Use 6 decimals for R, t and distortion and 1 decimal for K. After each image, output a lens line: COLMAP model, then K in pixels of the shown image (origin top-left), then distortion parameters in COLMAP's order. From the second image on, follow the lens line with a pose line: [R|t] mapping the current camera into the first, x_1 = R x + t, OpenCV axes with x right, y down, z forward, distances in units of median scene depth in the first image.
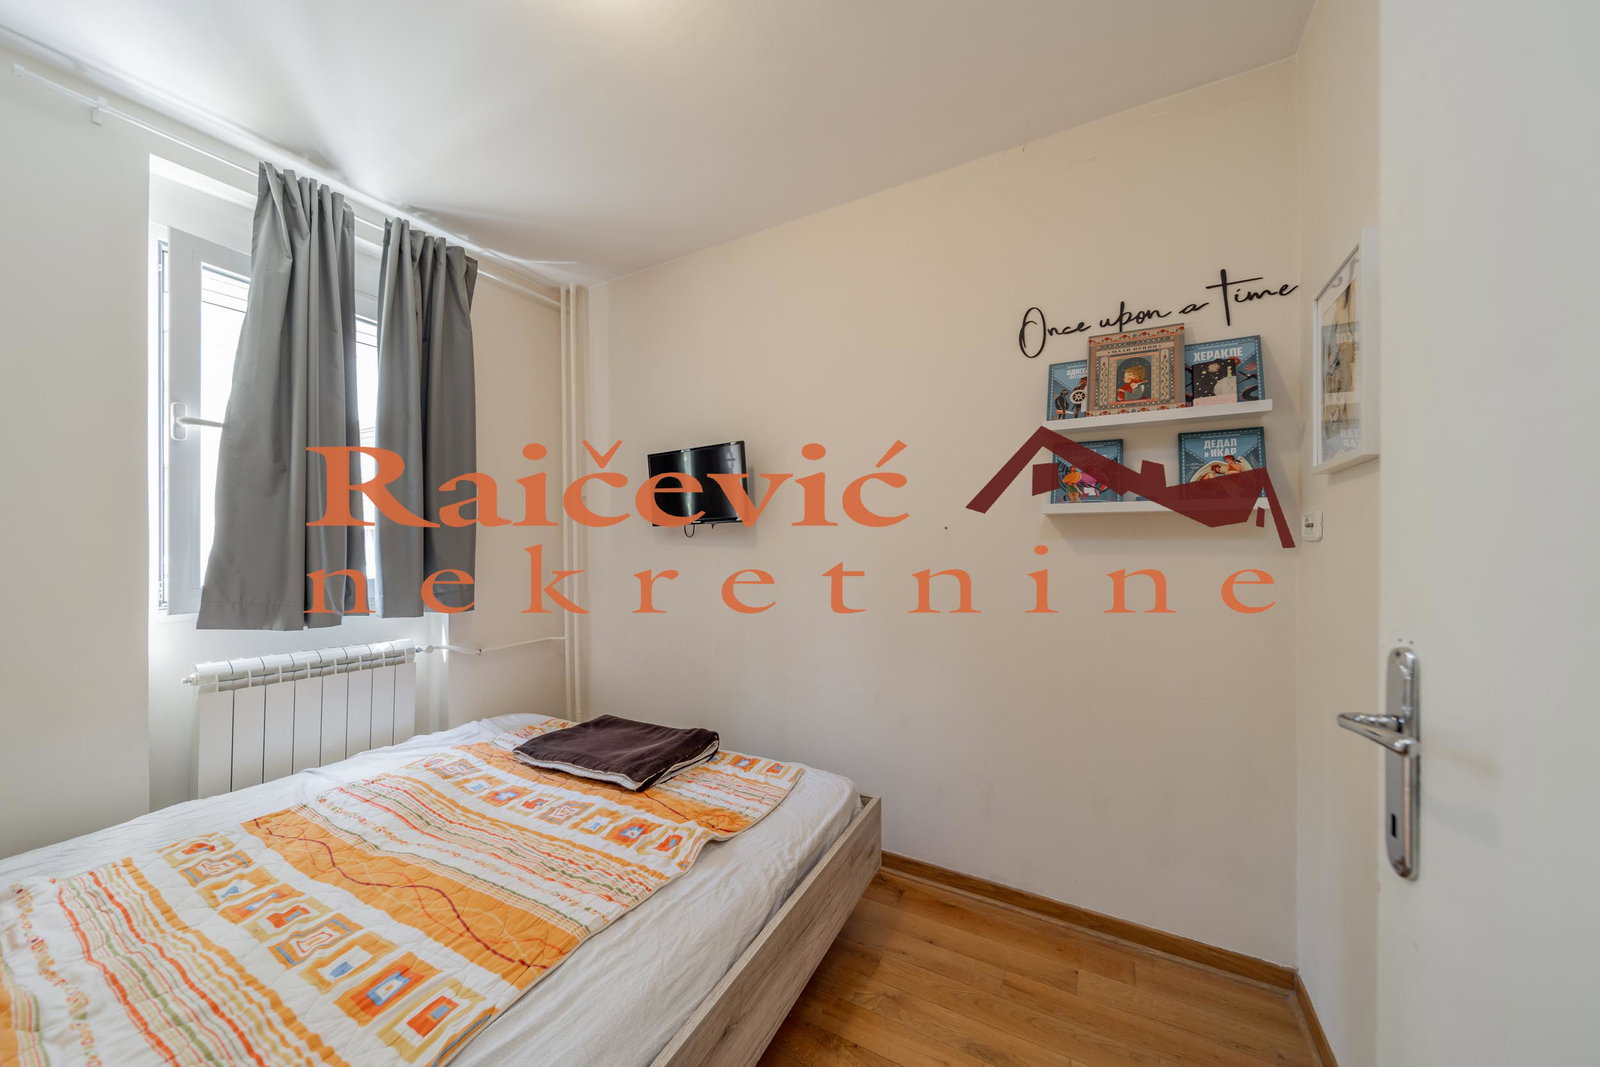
lens RADIAL K [[552.4, 0, 802.0], [0, 552.4, 542.6], [0, 0, 1]] dist [0.007992, -0.000116]
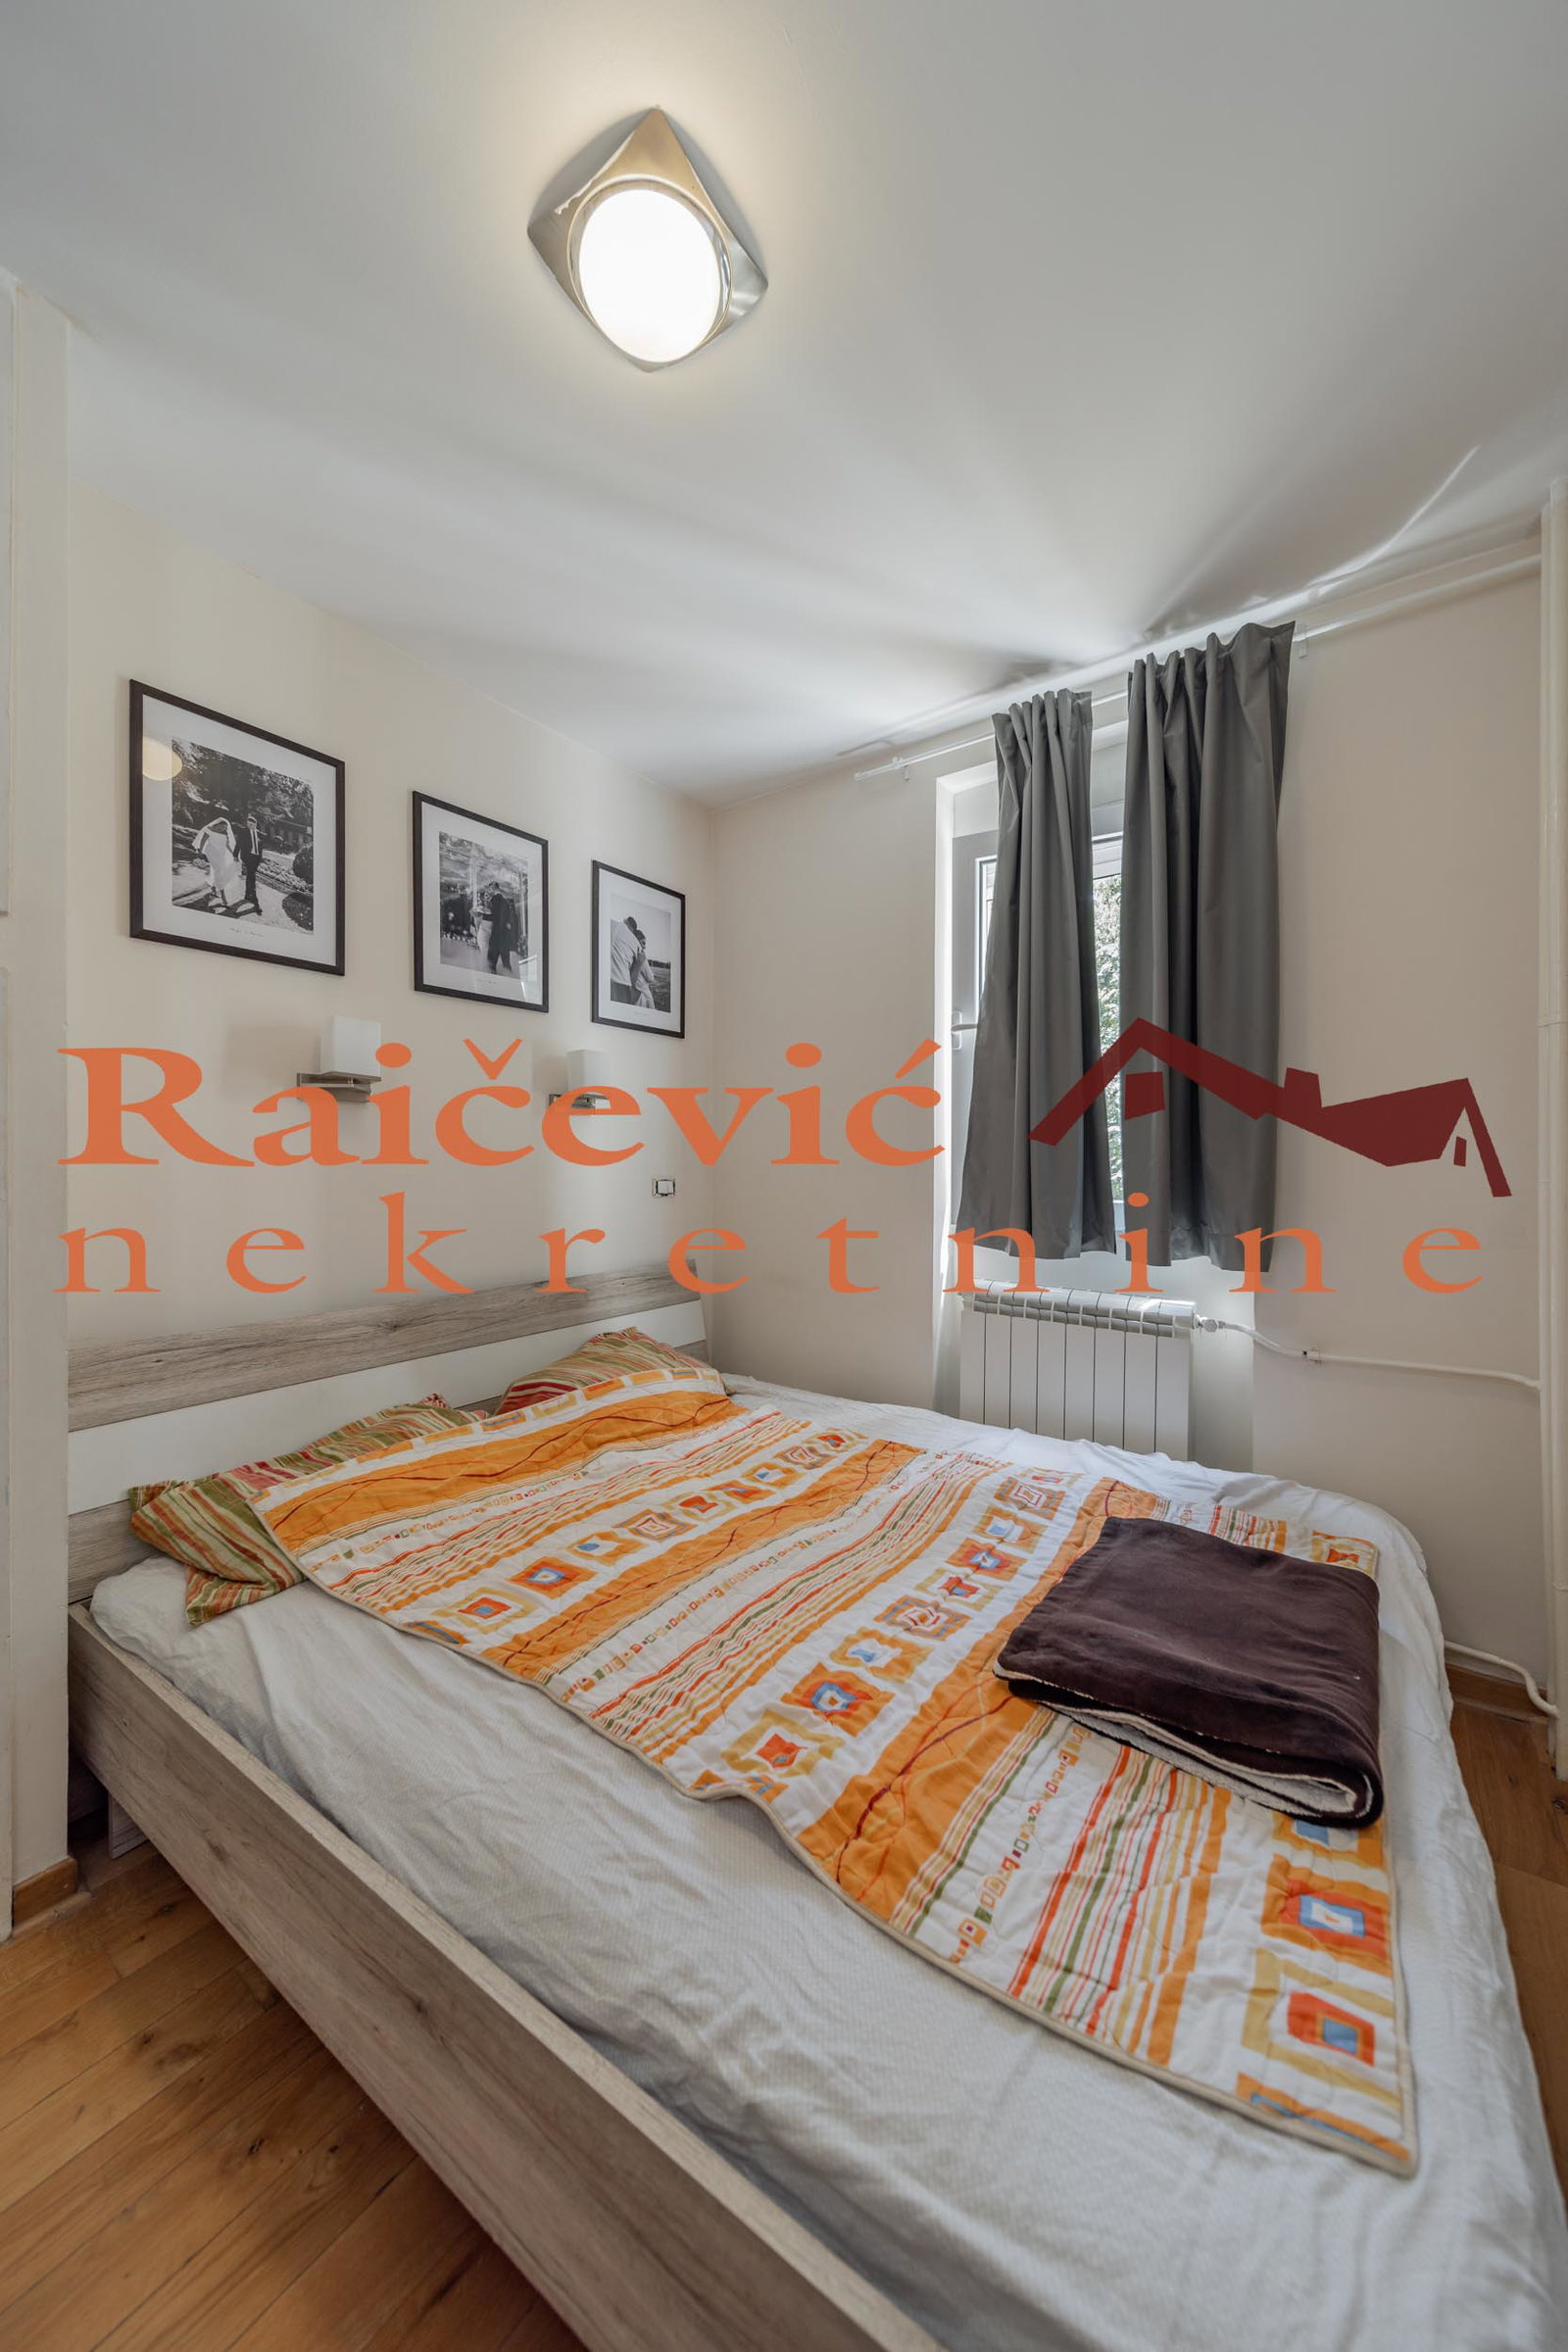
lens RADIAL K [[825.6, 0, 783.8], [0, 825.6, 1166.7], [0, 0, 1]] dist [0.000729, -0.000347]
pose [[-0.122832, -0.002378, -0.992425, 0.378033], [-0.002366, 0.999995, -0.002103, 0.029592], [0.992425, 0.002090, -0.122837, 0.871692]]
